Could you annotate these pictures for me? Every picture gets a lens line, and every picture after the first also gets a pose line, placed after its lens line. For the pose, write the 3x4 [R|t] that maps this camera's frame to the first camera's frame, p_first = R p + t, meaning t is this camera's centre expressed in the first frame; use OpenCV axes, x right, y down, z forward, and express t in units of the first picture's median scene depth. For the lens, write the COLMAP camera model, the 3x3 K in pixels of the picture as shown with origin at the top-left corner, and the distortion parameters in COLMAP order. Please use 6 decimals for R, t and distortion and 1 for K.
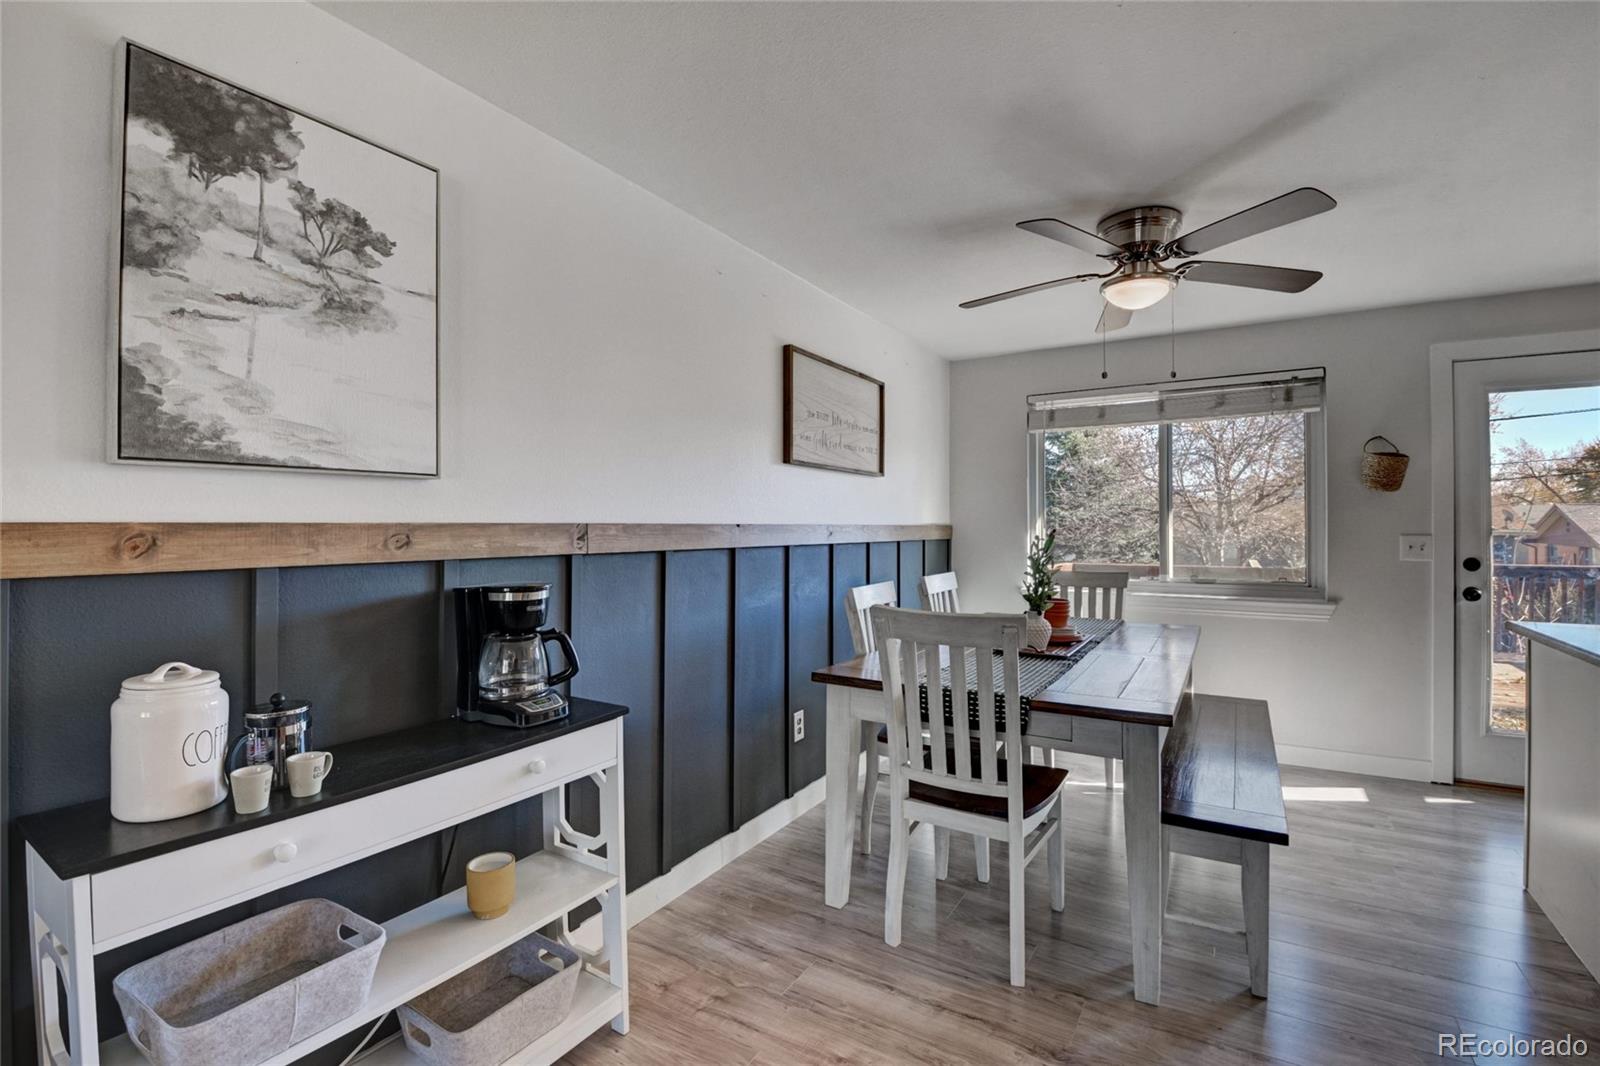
lens RADIAL K [[707.7, 0, 805.2], [0, 707.7, 528.5], [0, 0, 1]] dist [0.023554, -0.033720]
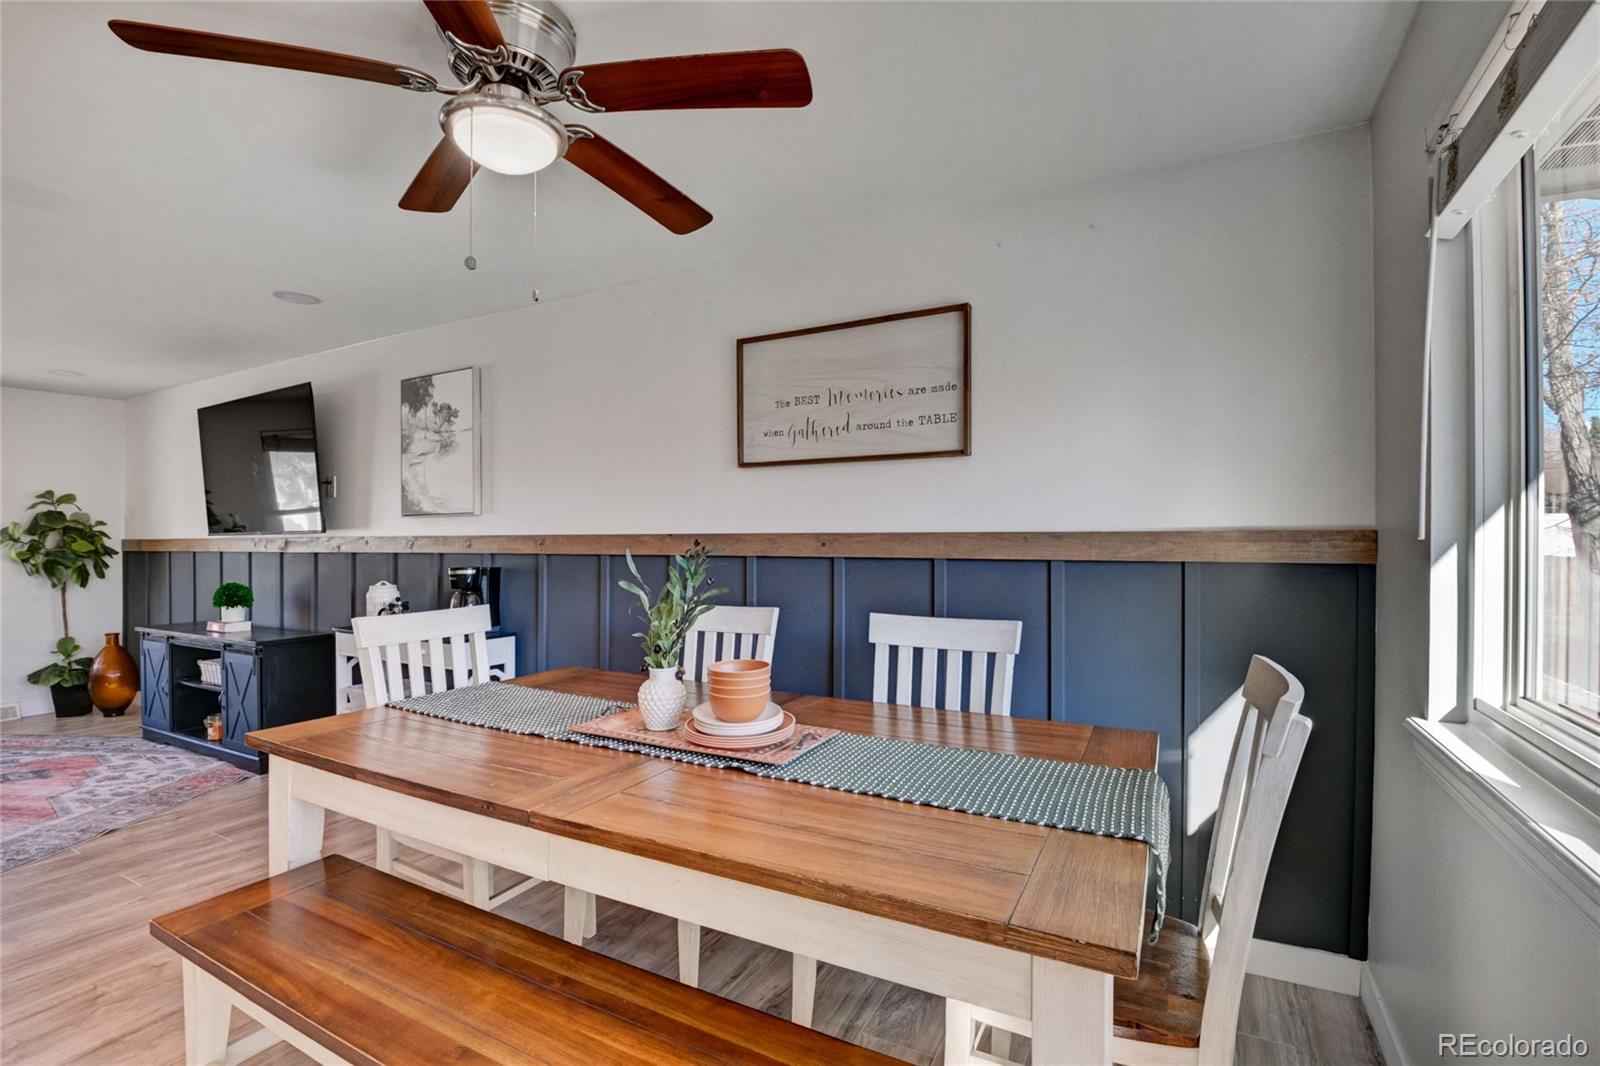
lens RADIAL K [[707.7, 0, 805.2], [0, 707.7, 528.5], [0, 0, 1]] dist [0.023554, -0.033720]
pose [[0.063592, 0.002186, -0.997974, 1.848349], [0.009676, 0.999949, 0.002807, -0.028956], [0.997929, -0.009835, 0.063568, 2.085227]]
